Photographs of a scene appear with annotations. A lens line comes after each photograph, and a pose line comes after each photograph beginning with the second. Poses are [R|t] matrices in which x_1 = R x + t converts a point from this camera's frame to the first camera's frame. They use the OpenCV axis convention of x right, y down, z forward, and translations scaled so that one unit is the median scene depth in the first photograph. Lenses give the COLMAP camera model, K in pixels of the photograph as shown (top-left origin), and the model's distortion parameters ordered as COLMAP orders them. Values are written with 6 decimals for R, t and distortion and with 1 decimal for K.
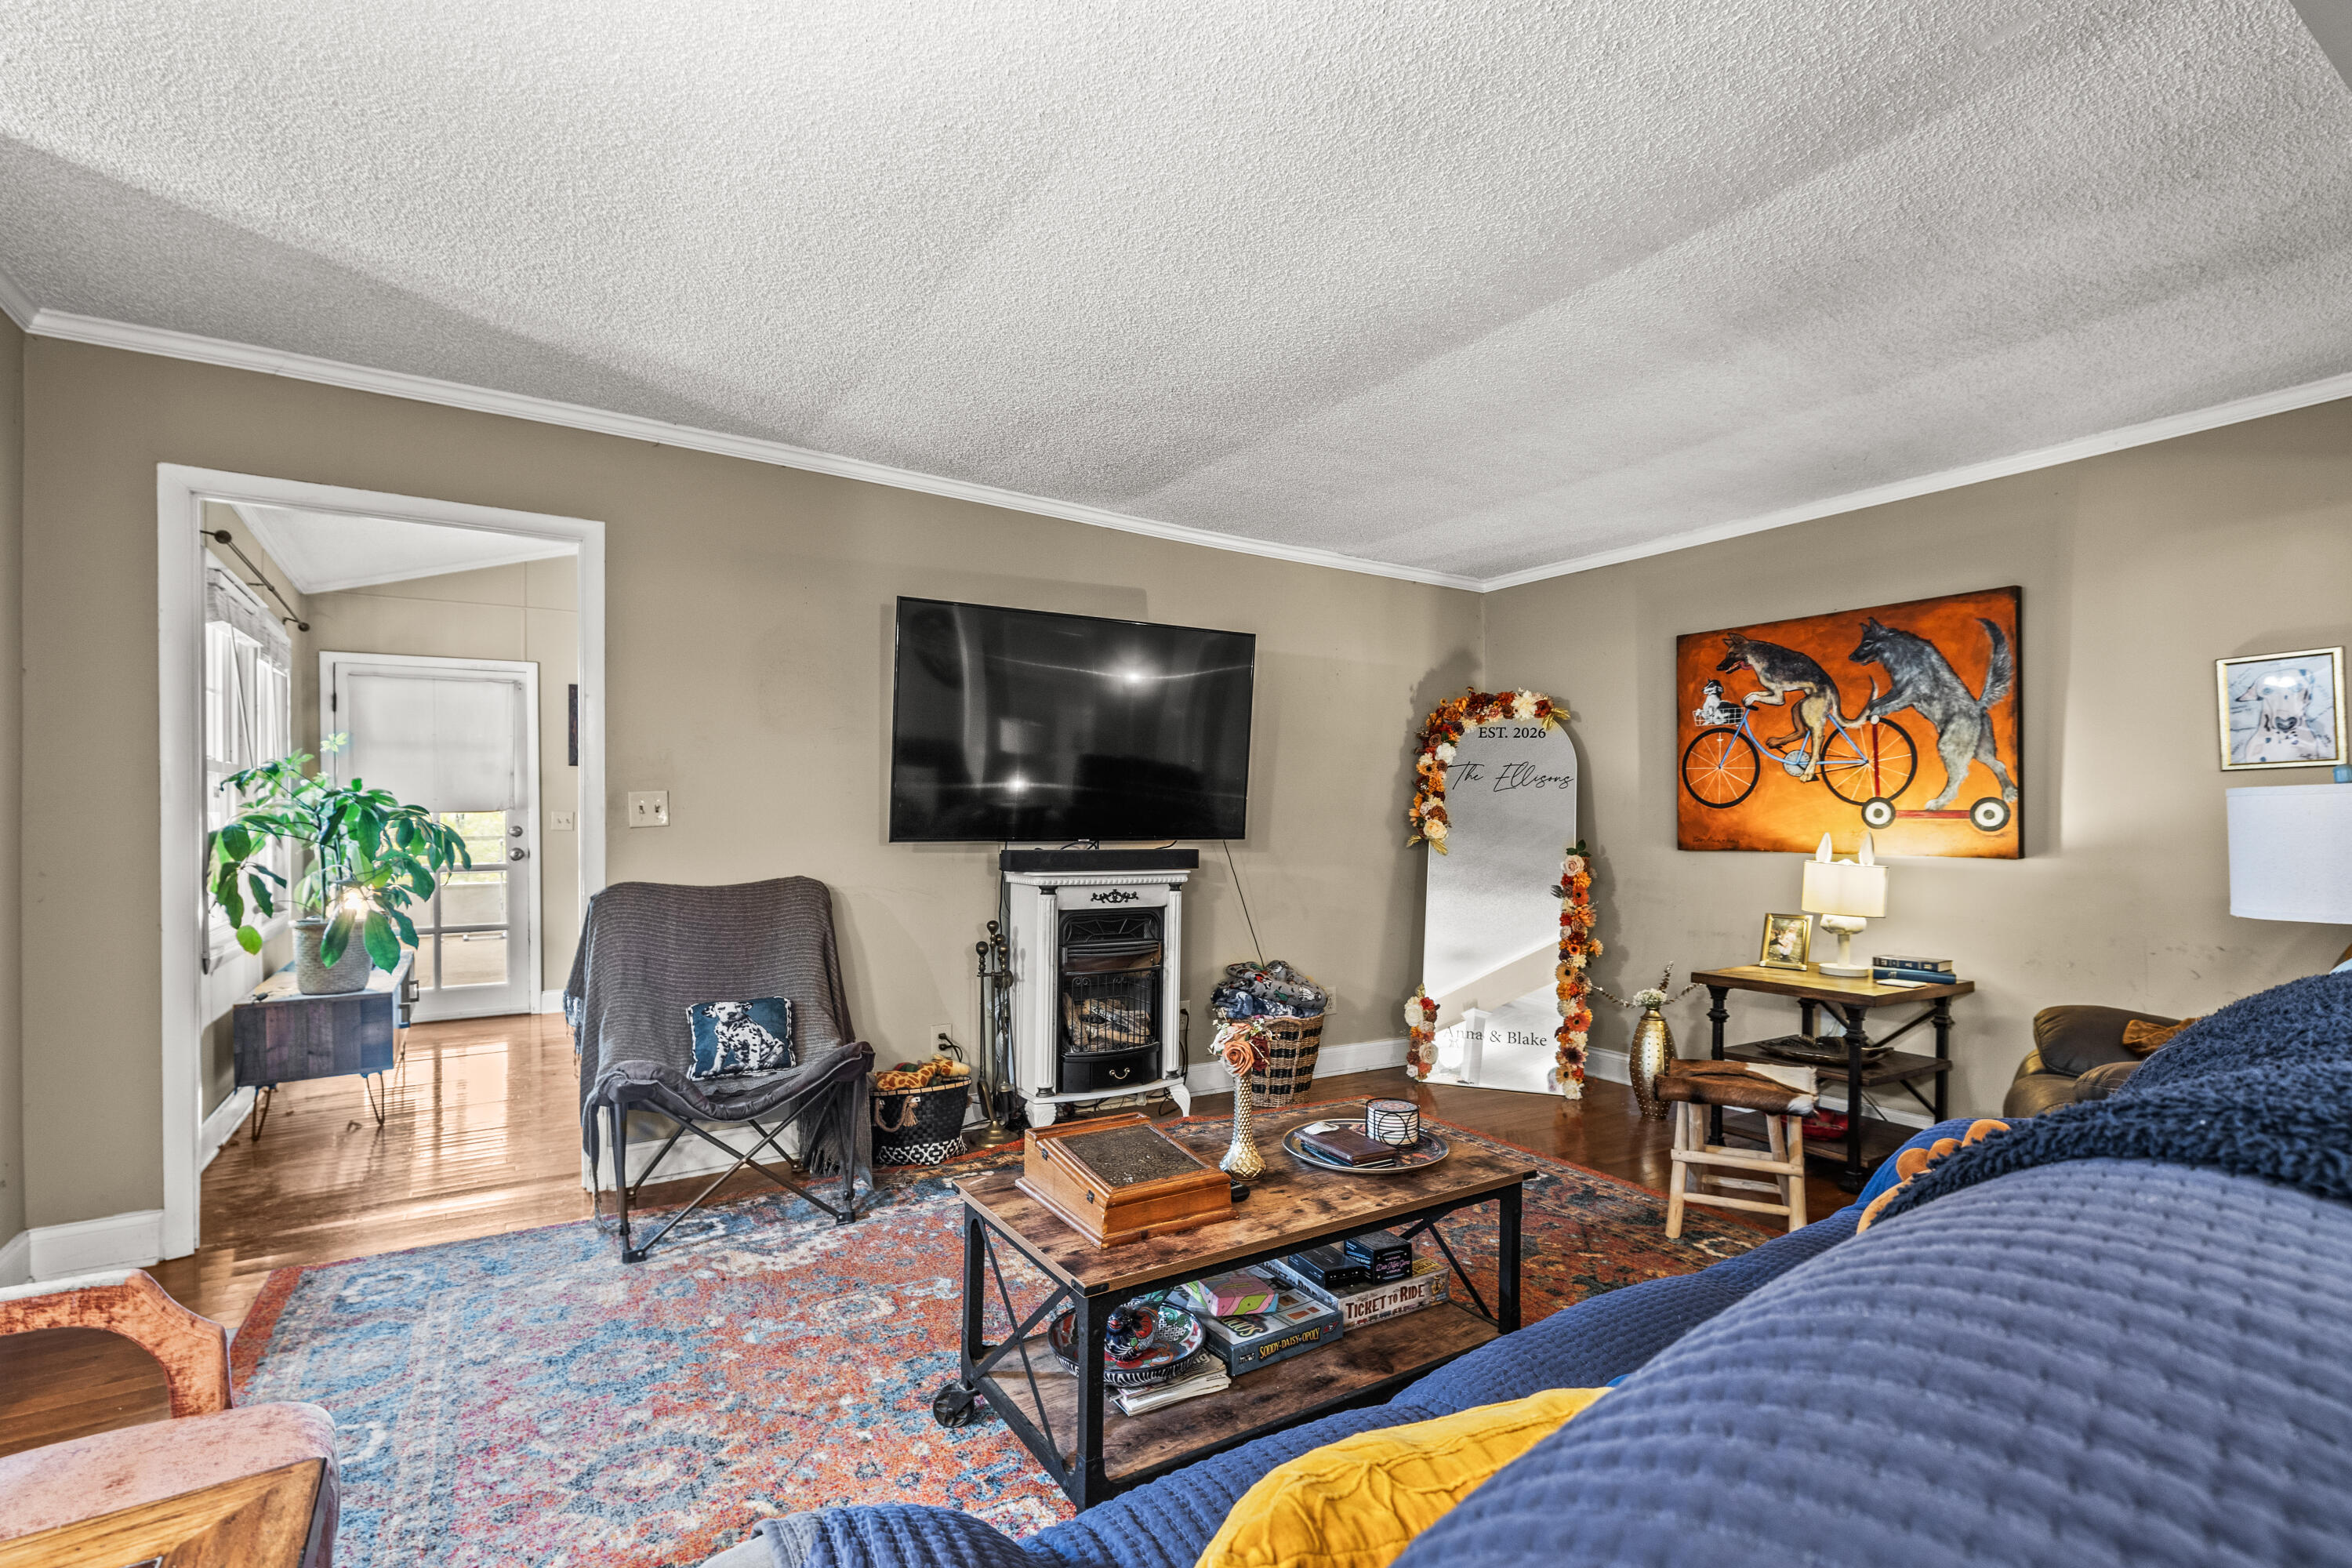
lens RADIAL K [[1075.1, 0, 1171.1], [0, 1075.1, 813.8], [0, 0, 1]] dist [-0.003672, 0.000776]
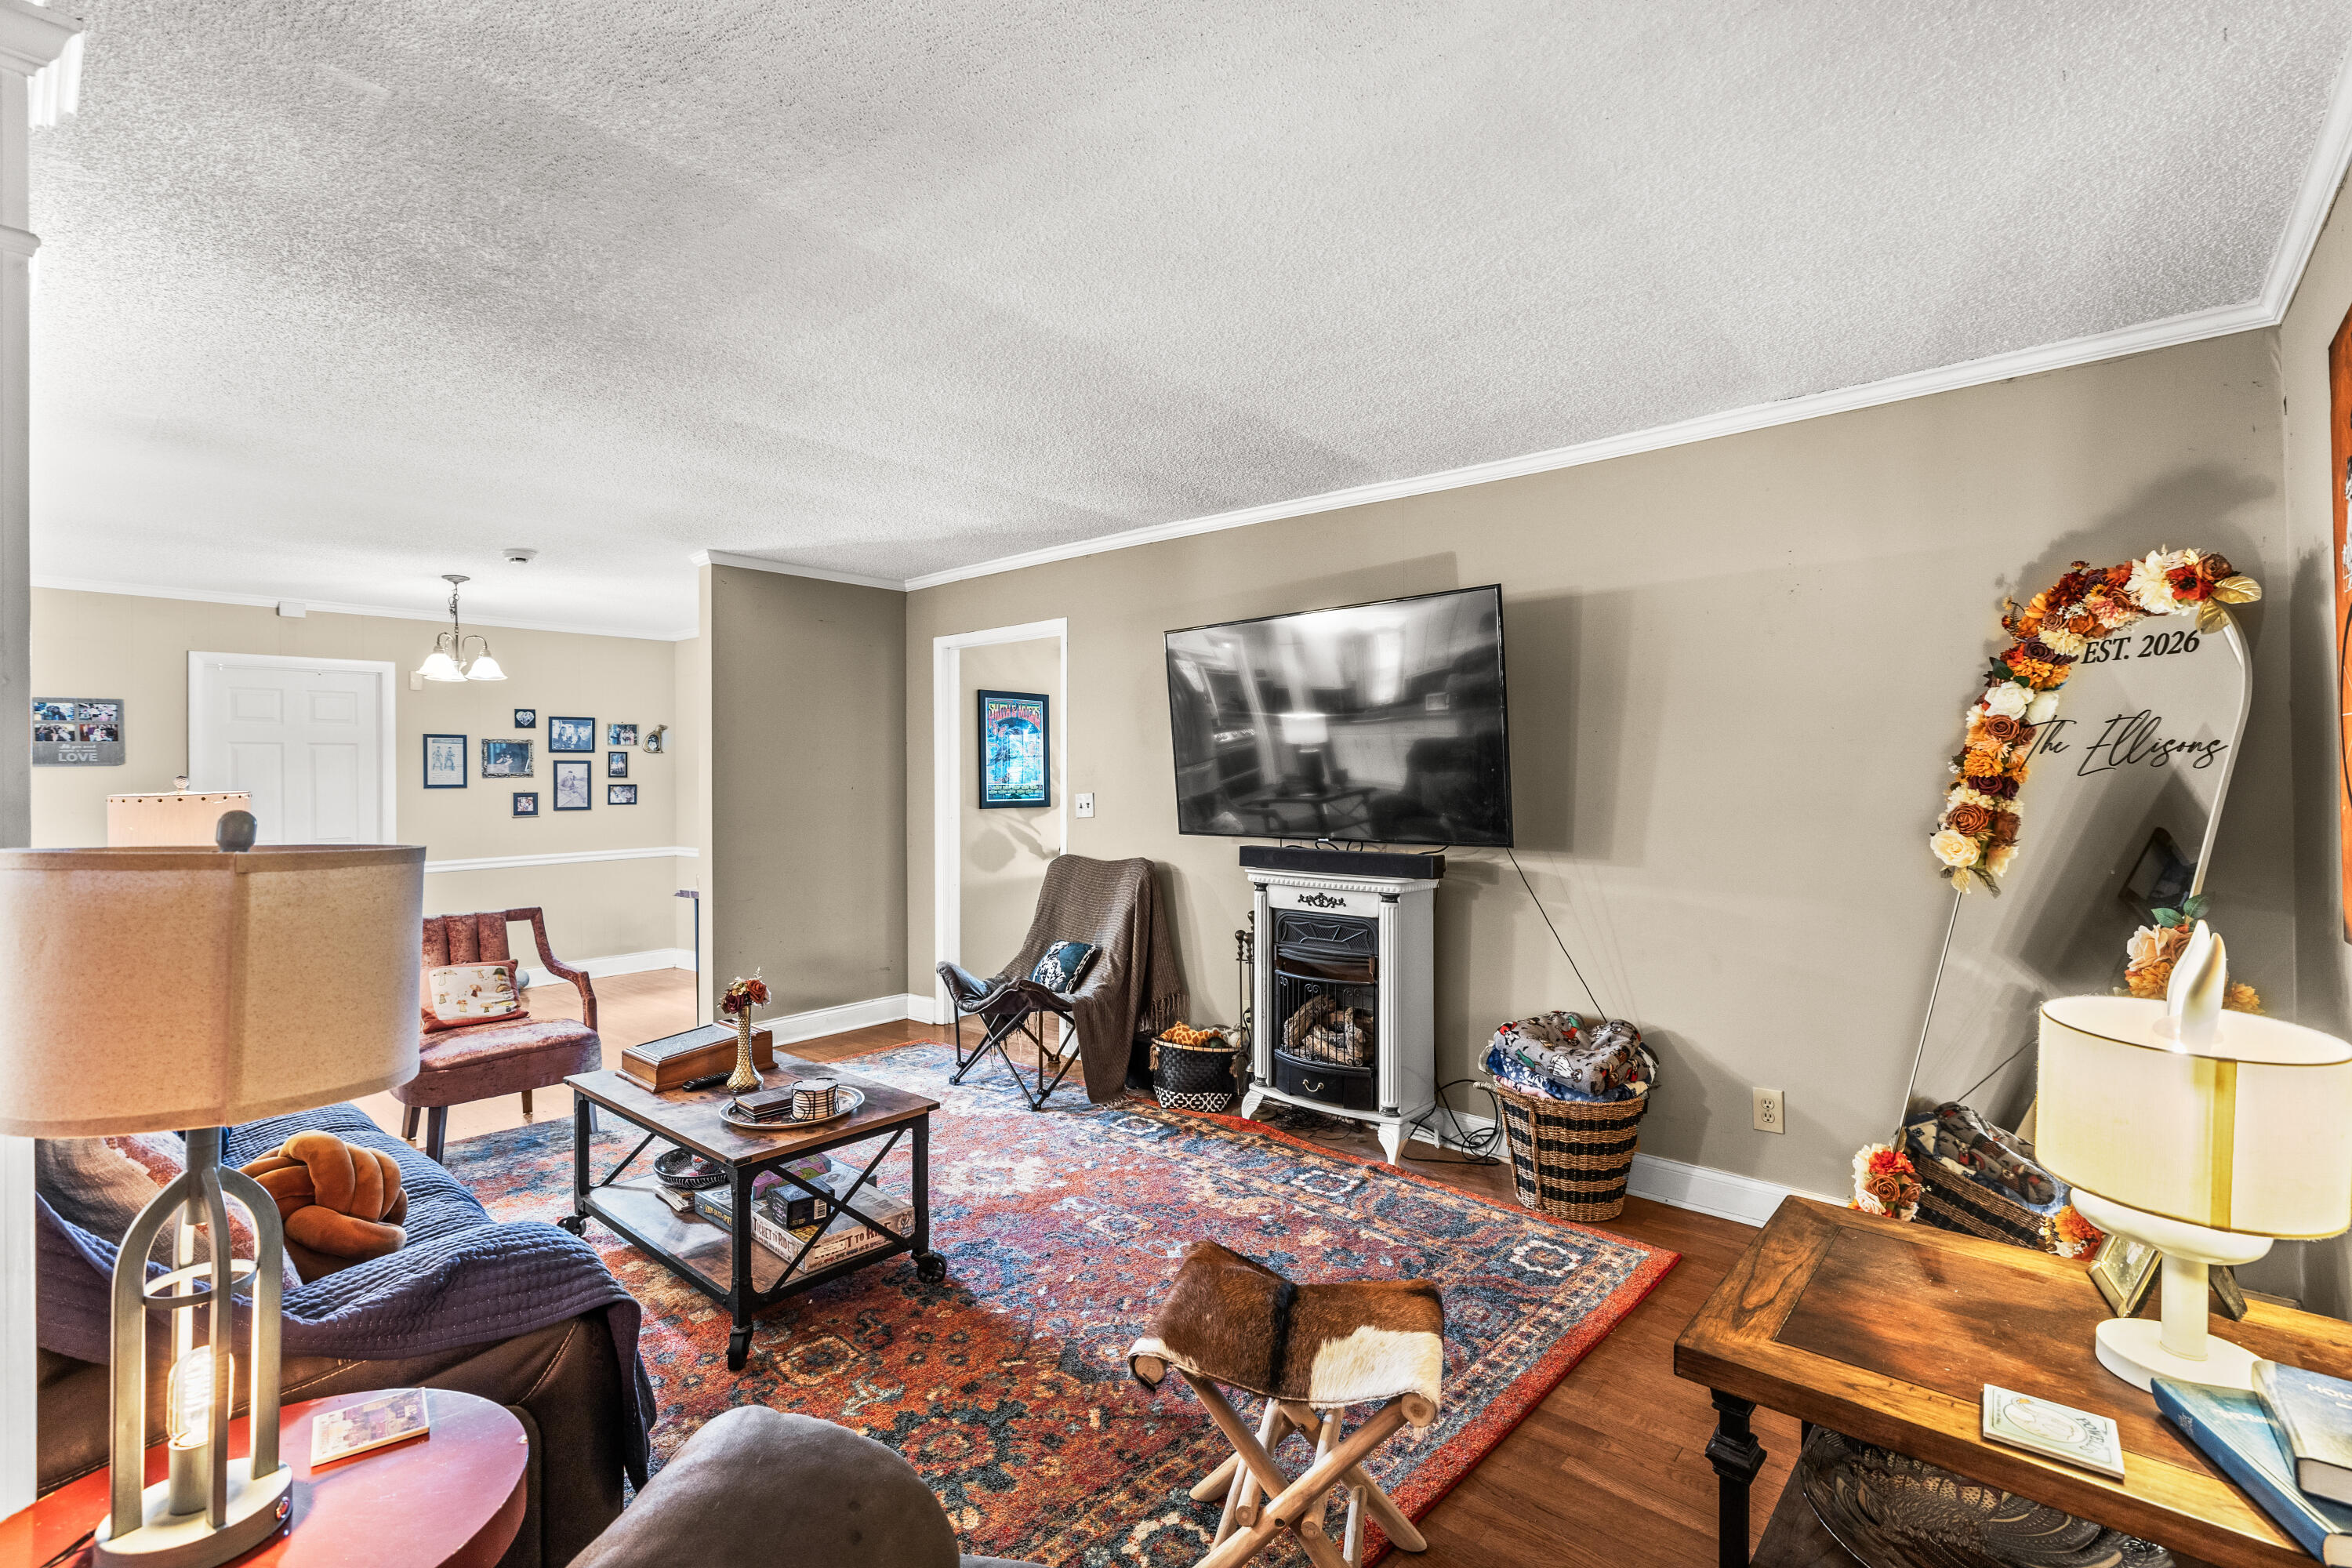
lens RADIAL K [[1075.1, 0, 1160.4], [0, 1075.1, 773.4], [0, 0, 1]] dist [-0.003672, 0.000776]
pose [[0.272342, -0.014863, -0.962086, 0.791655], [0.010323, 0.999868, -0.012524, -0.024003], [0.962145, -0.006521, 0.272459, 0.579261]]
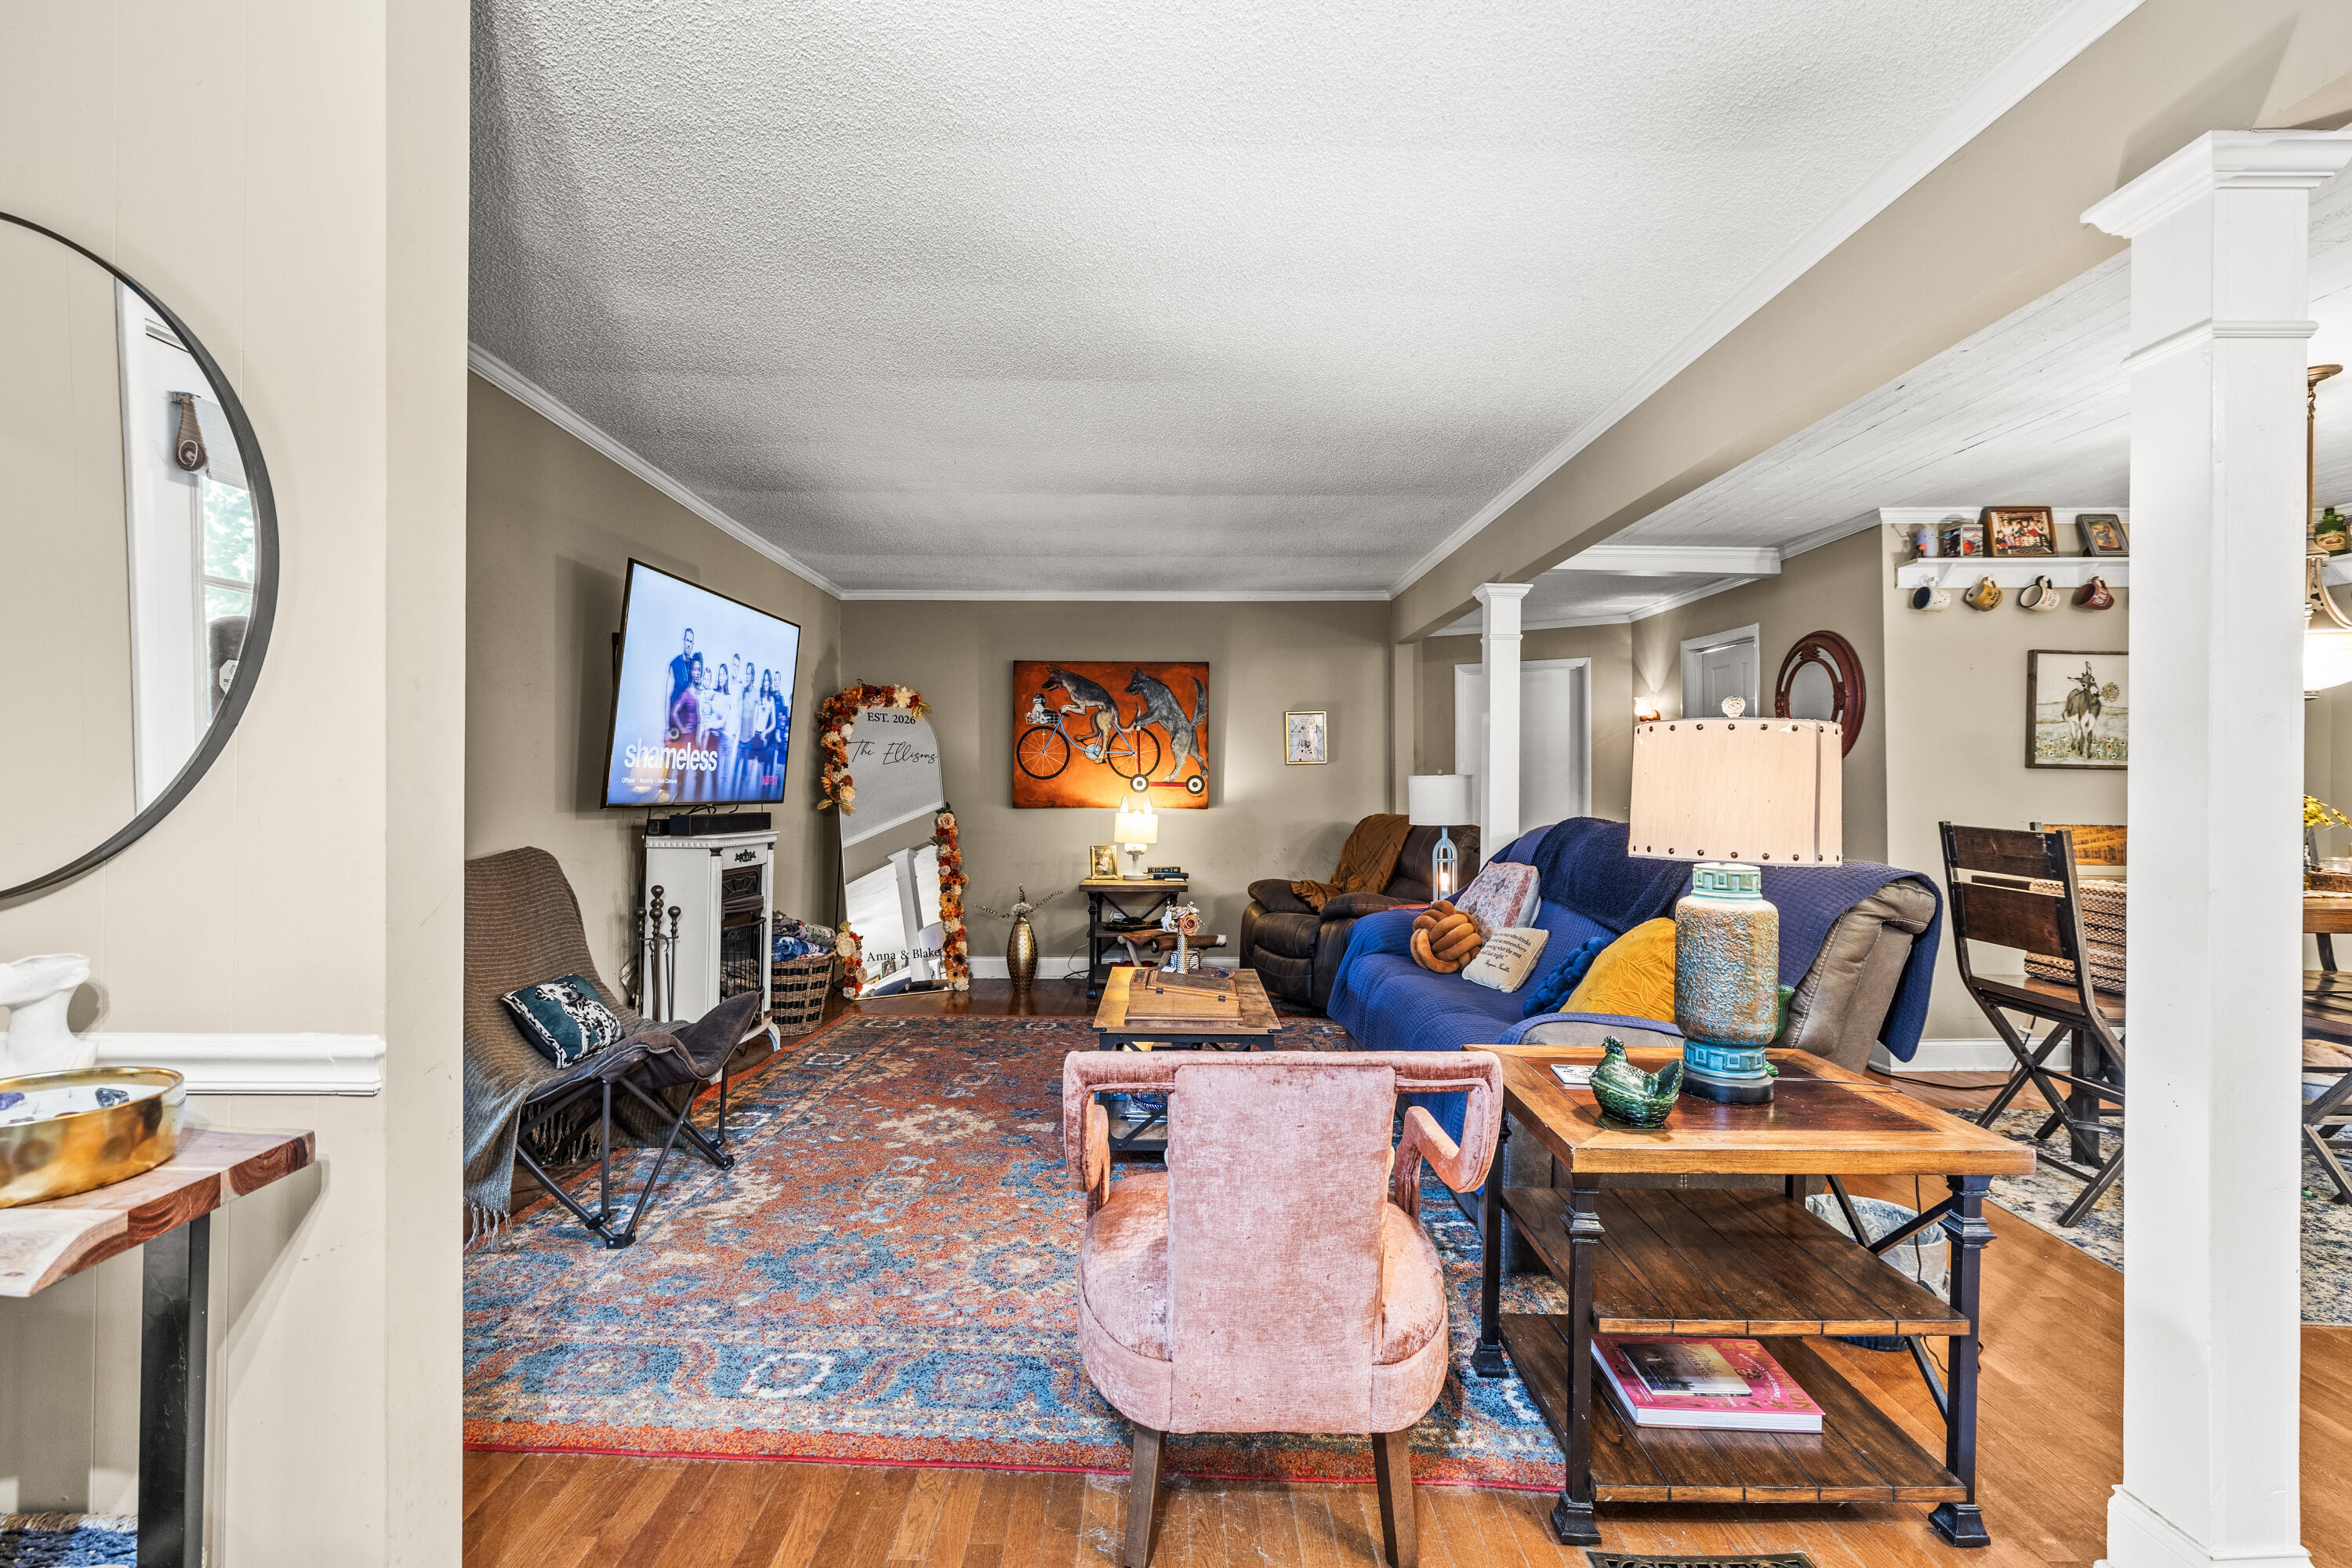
lens RADIAL K [[1075.1, 0, 1168.3], [0, 1075.1, 777.2], [0, 0, 1]] dist [-0.003672, 0.000776]
pose [[0.538199, 0.010062, 0.842758, -0.710043], [-0.008104, 0.999944, -0.006764, 0.000371], [-0.842779, -0.003189, 0.538250, 0.048394]]
